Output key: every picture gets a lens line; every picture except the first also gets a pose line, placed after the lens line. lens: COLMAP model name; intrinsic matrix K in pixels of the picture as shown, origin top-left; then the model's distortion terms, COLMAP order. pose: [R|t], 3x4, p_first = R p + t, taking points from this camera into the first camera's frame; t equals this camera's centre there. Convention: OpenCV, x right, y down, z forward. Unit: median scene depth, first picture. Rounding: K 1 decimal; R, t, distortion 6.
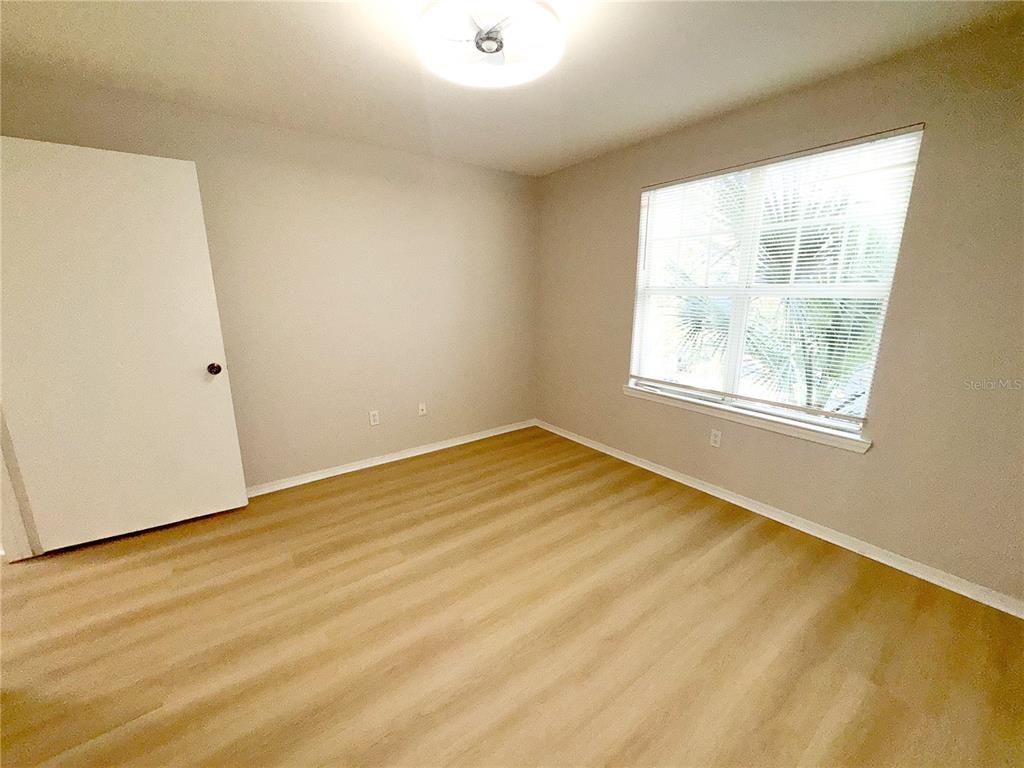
lens RADIAL K [[408.0, 0, 512.0], [0, 408.0, 384.0], [0, 0, 1]] dist [0.000731, 0.000673]
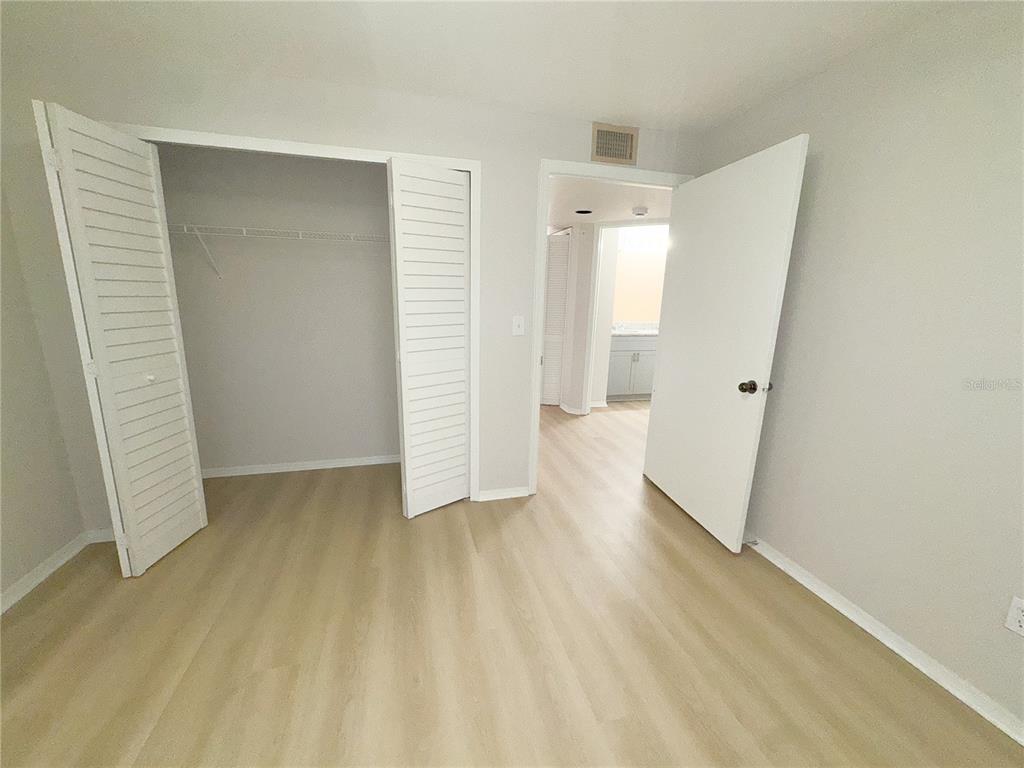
lens RADIAL K [[408.0, 0, 512.0], [0, 408.0, 384.0], [0, 0, 1]] dist [0.000731, 0.000673]
pose [[-0.366514, 0.197553, -0.909198, 0.200305], [-0.231724, 0.927025, 0.294838, -0.161252], [0.901095, 0.318745, -0.293990, 0.724520]]
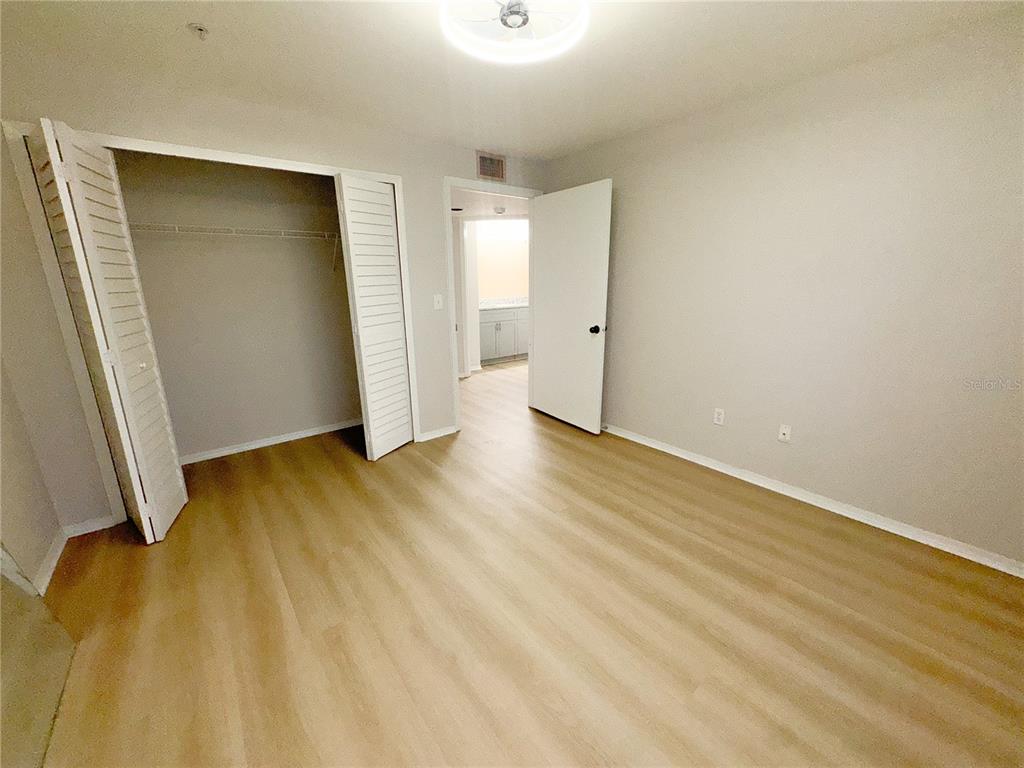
lens RADIAL K [[408.0, 0, 512.0], [0, 408.0, 384.0], [0, 0, 1]] dist [0.000731, 0.000673]
pose [[0.033620, 0.258288, -0.965483, 0.594103], [-0.214582, 0.945366, 0.245434, -0.127908], [0.976127, 0.198924, 0.087207, 0.574101]]
